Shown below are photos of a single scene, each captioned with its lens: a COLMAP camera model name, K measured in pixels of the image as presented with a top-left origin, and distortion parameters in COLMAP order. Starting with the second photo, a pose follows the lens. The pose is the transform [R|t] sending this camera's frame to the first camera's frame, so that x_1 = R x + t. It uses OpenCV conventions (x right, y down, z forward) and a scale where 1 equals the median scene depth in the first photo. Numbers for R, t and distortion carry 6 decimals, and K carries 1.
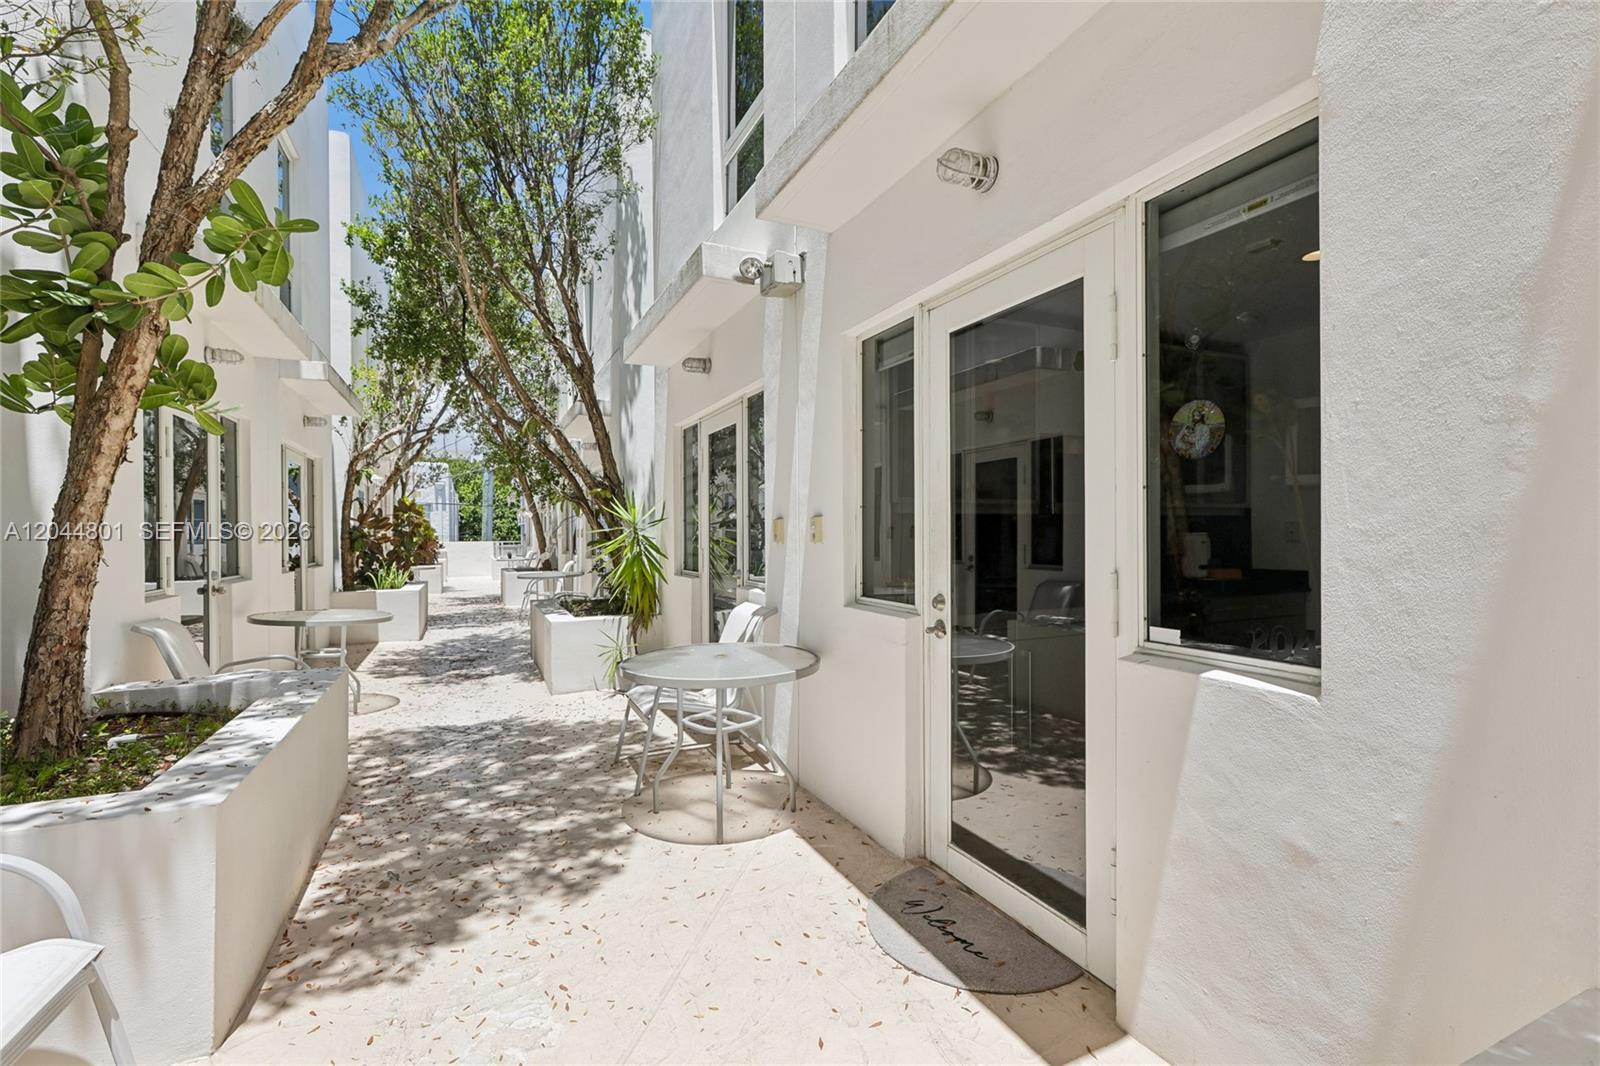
lens RADIAL K [[726.7, 0, 800.0], [0, 726.7, 533.0], [0, 0, 1]] dist [-0.001447, 0.000292]
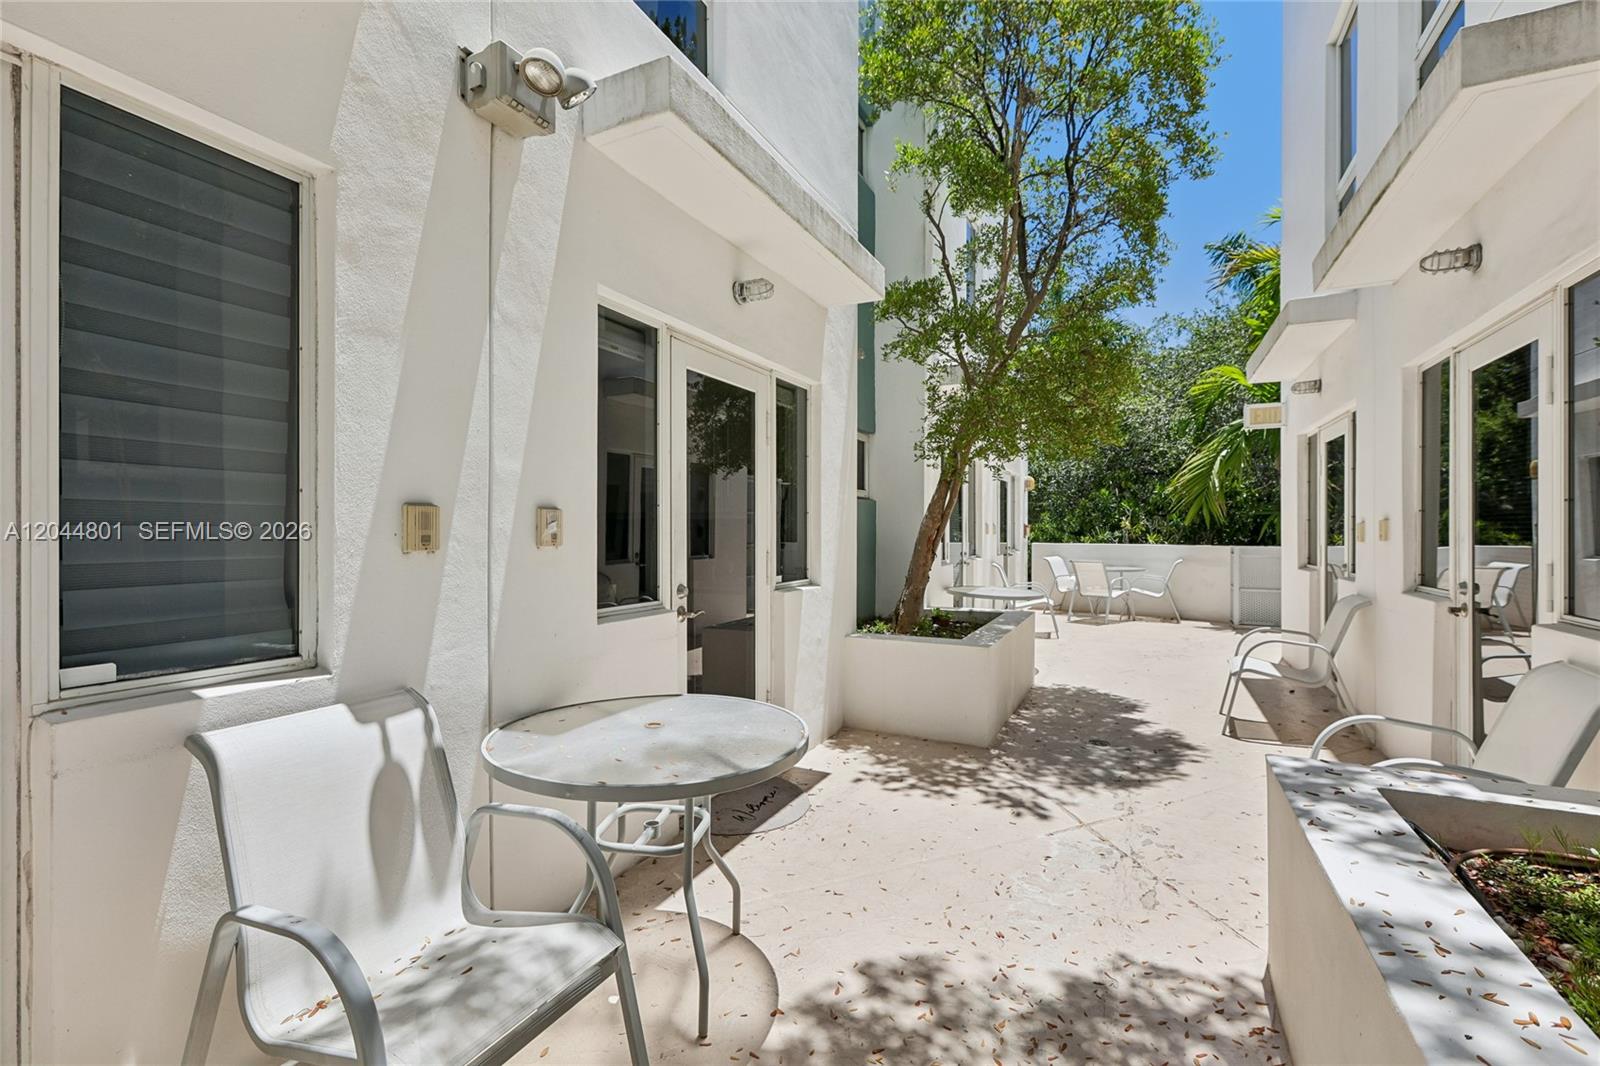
lens RADIAL K [[726.7, 0, 800.0], [0, 726.7, 533.0], [0, 0, 1]] dist [-0.001447, 0.000292]
pose [[-0.645894, 0.001165, 0.763426, -0.941975], [-0.000339, 0.999998, -0.001813, 0.002929], [-0.763427, -0.001430, -0.645893, 1.831699]]
